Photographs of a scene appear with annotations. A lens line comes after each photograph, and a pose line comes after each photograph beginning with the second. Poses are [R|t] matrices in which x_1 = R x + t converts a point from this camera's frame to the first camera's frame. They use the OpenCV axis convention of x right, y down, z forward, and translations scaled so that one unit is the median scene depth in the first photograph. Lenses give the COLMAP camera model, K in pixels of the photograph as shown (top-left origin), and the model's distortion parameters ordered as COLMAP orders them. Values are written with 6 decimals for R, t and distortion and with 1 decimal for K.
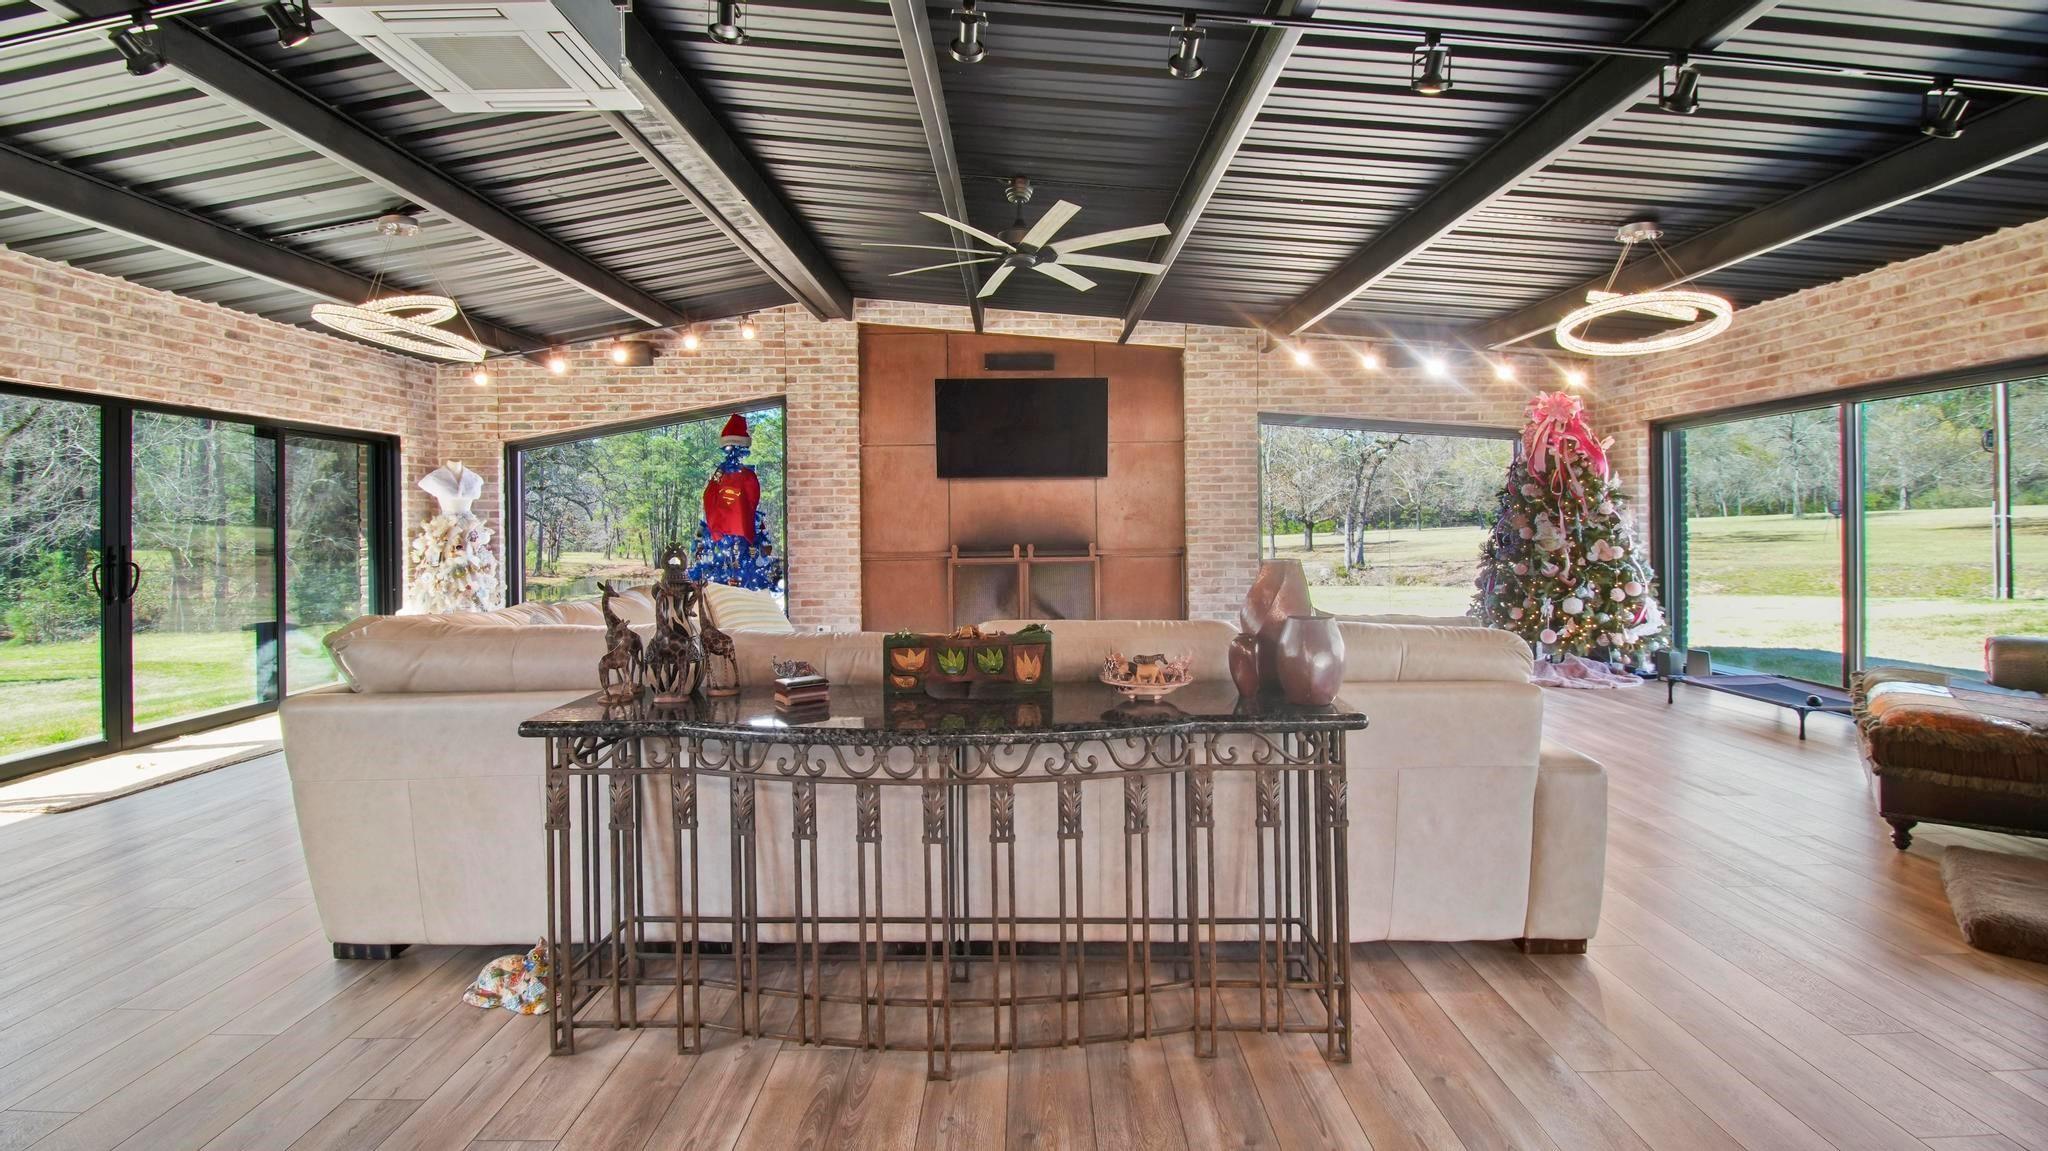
lens RADIAL K [[912.2, 0, 1026.0], [0, 912.2, 522.6], [0, 0, 1]] dist [0.001608, -0.012752]
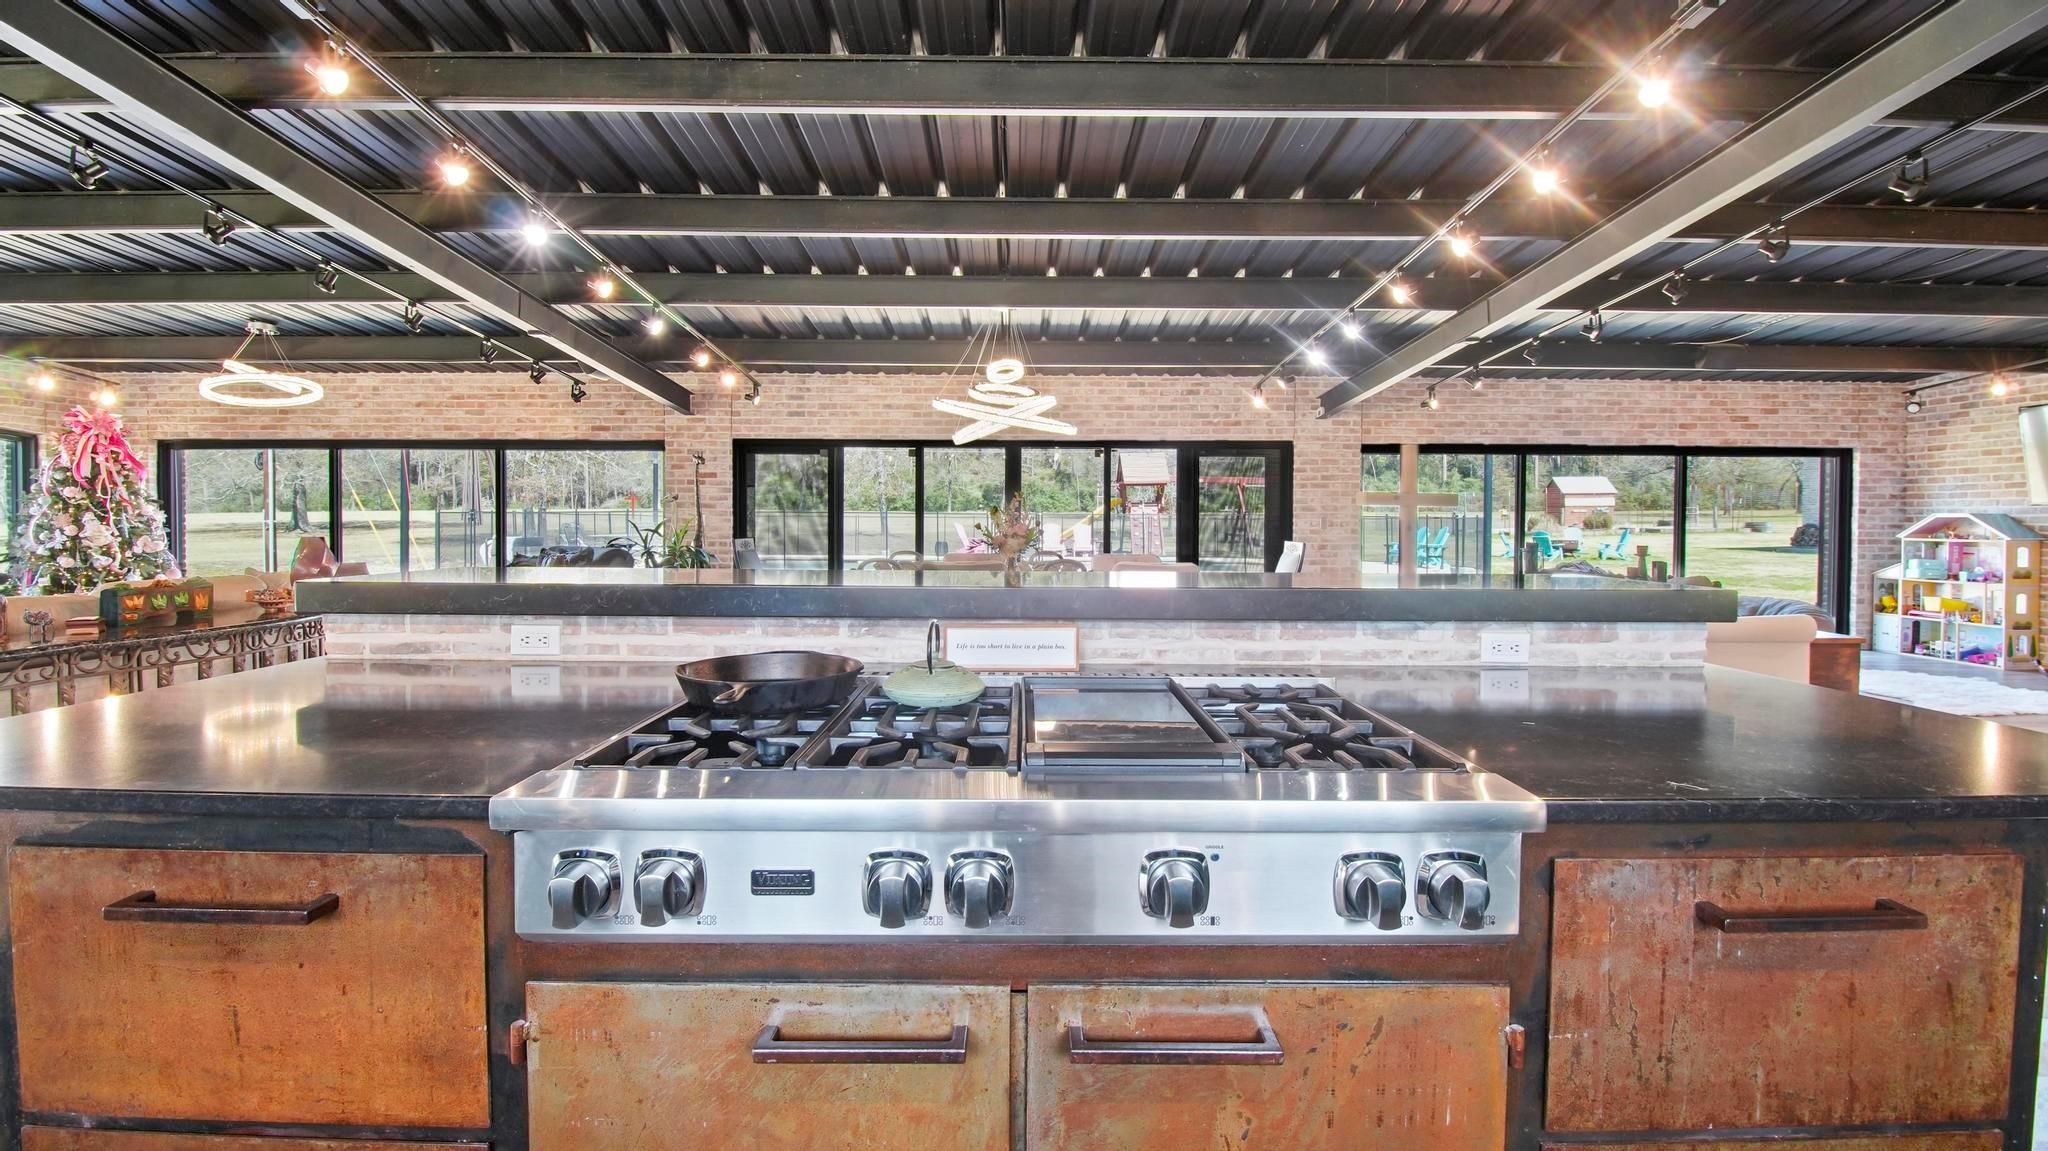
lens RADIAL K [[912.2, 0, 1026.0], [0, 912.2, 522.6], [0, 0, 1]] dist [0.001608, -0.012752]
pose [[-0.007095, 0.009809, 0.999927, -0.593926], [-0.004505, 0.999941, -0.009841, 0.007895], [-0.999965, -0.004574, -0.007050, -0.180042]]
